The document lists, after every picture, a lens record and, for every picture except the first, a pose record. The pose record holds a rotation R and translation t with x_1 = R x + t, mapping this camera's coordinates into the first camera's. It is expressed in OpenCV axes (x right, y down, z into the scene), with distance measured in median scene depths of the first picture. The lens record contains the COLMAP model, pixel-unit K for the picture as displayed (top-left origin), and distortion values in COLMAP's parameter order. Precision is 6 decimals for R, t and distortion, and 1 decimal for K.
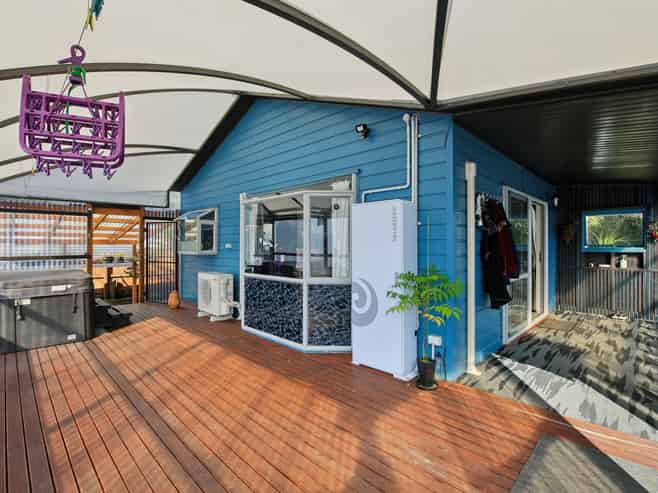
lens RADIAL K [[322.8, 0, 329.7], [0, 322.8, 239.1], [0, 0, 1]] dist [-0.002456, -0.000893]
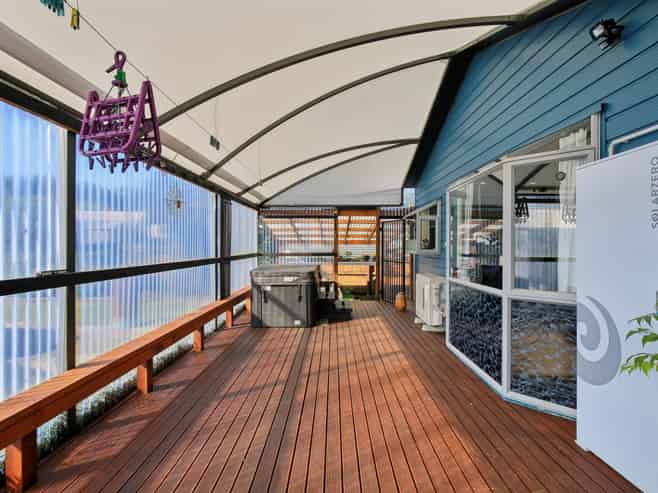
lens RADIAL K [[347.2, 0, 331.9], [0, 347.2, 241.9], [0, 0, 1]] dist [0.003712, -0.012603]
pose [[0.698982, -0.008706, -0.715086, 0.189375], [0.011854, 0.999930, -0.000587, 0.018803], [0.715041, -0.008066, 0.699036, 0.237223]]
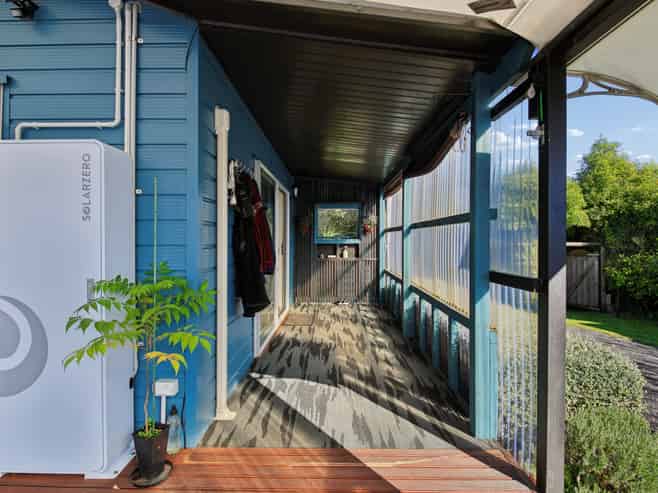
lens RADIAL K [[347.2, 0, 331.9], [0, 347.2, 241.9], [0, 0, 1]] dist [0.003712, -0.012603]
pose [[0.717122, -0.003110, 0.696940, 0.078691], [-0.011825, 0.999792, 0.016629, 0.023299], [-0.696847, -0.020166, 0.716936, 0.265957]]
